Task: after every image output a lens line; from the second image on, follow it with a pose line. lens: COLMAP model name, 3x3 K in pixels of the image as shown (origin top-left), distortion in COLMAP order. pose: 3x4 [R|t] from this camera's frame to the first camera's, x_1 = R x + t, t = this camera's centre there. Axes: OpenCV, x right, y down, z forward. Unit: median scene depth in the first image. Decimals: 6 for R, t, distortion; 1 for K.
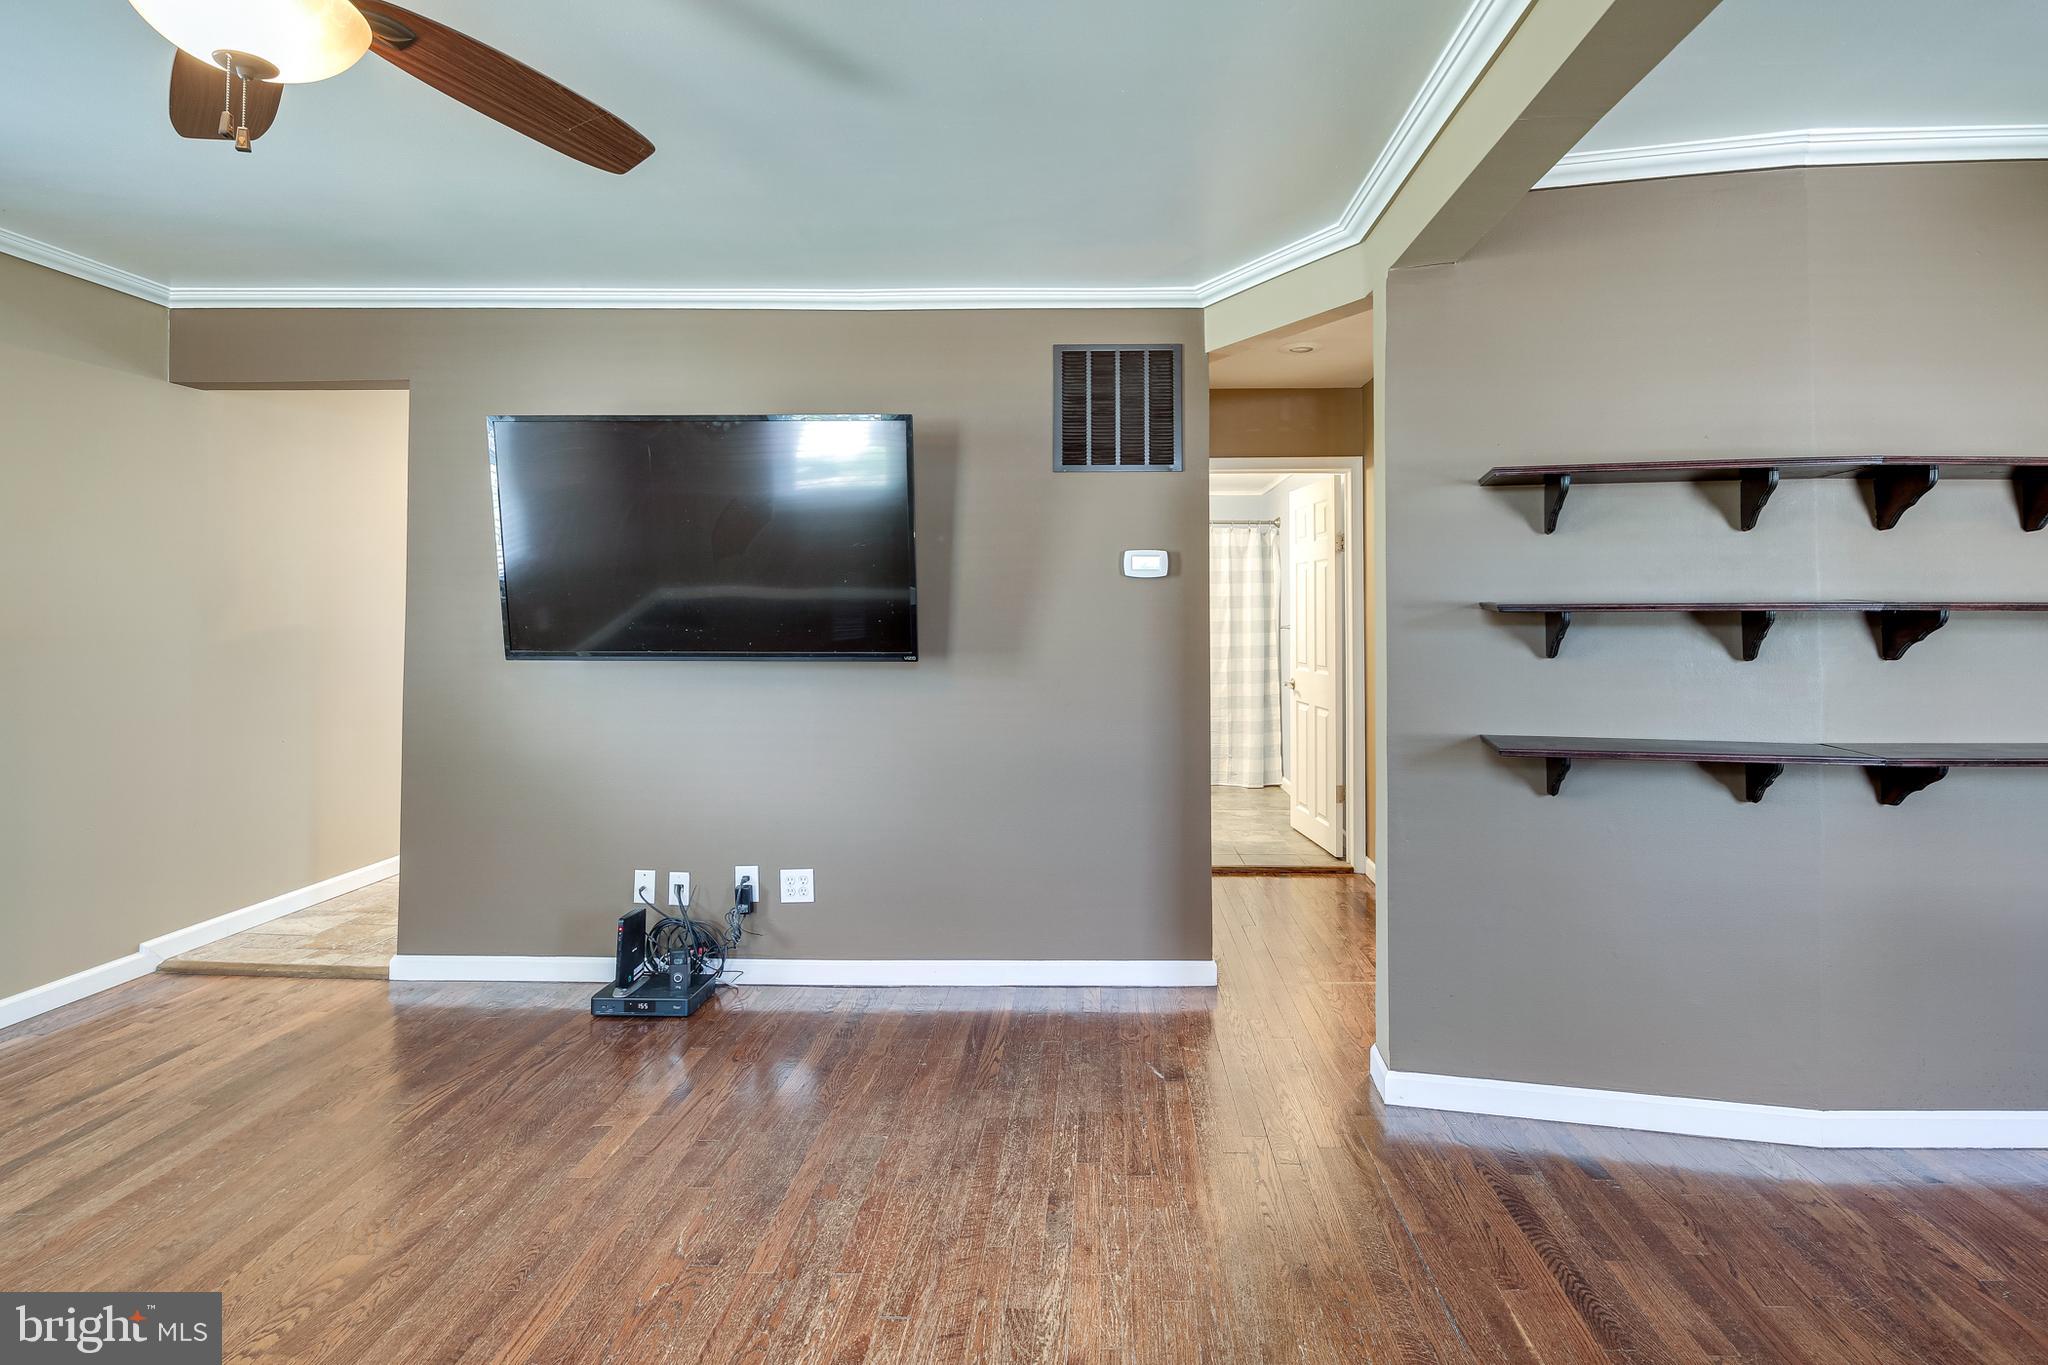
lens RADIAL K [[1012.4, 0, 1057.5], [0, 1012.4, 579.7], [0, 0, 1]] dist [-0.000081, -0.000136]
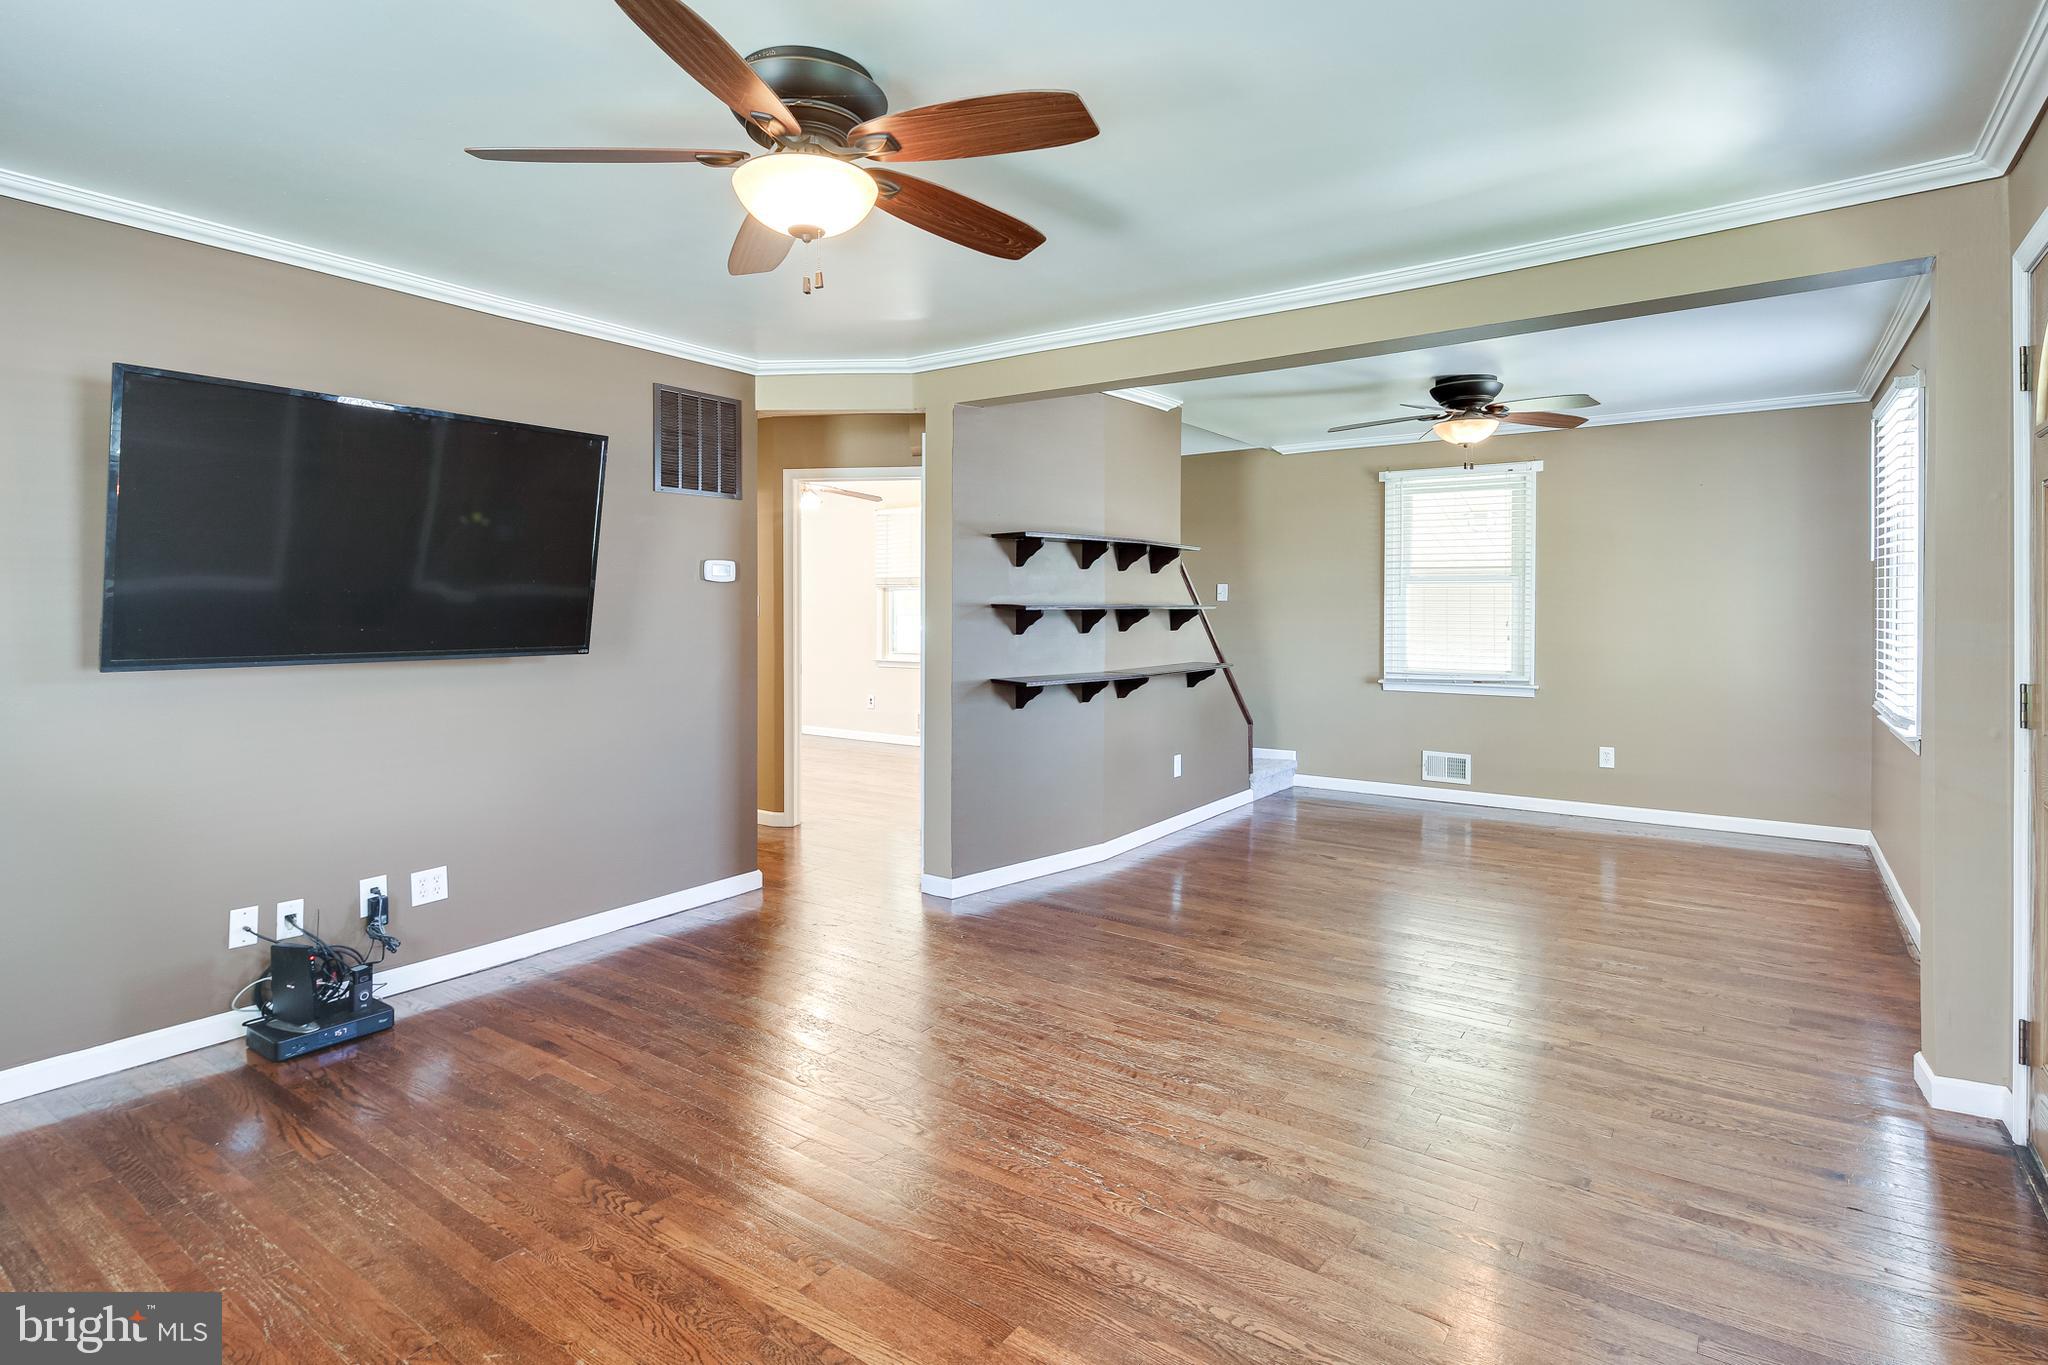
lens RADIAL K [[1015.0, 0, 1023.8], [0, 1015.0, 614.8], [0, 0, 1]] dist [-0.012069, -0.000330]
pose [[0.553366, -0.006519, 0.832912, -0.773660], [-0.029678, 0.999180, 0.027537, -0.007312], [-0.832409, -0.039957, 0.552719, -0.020527]]
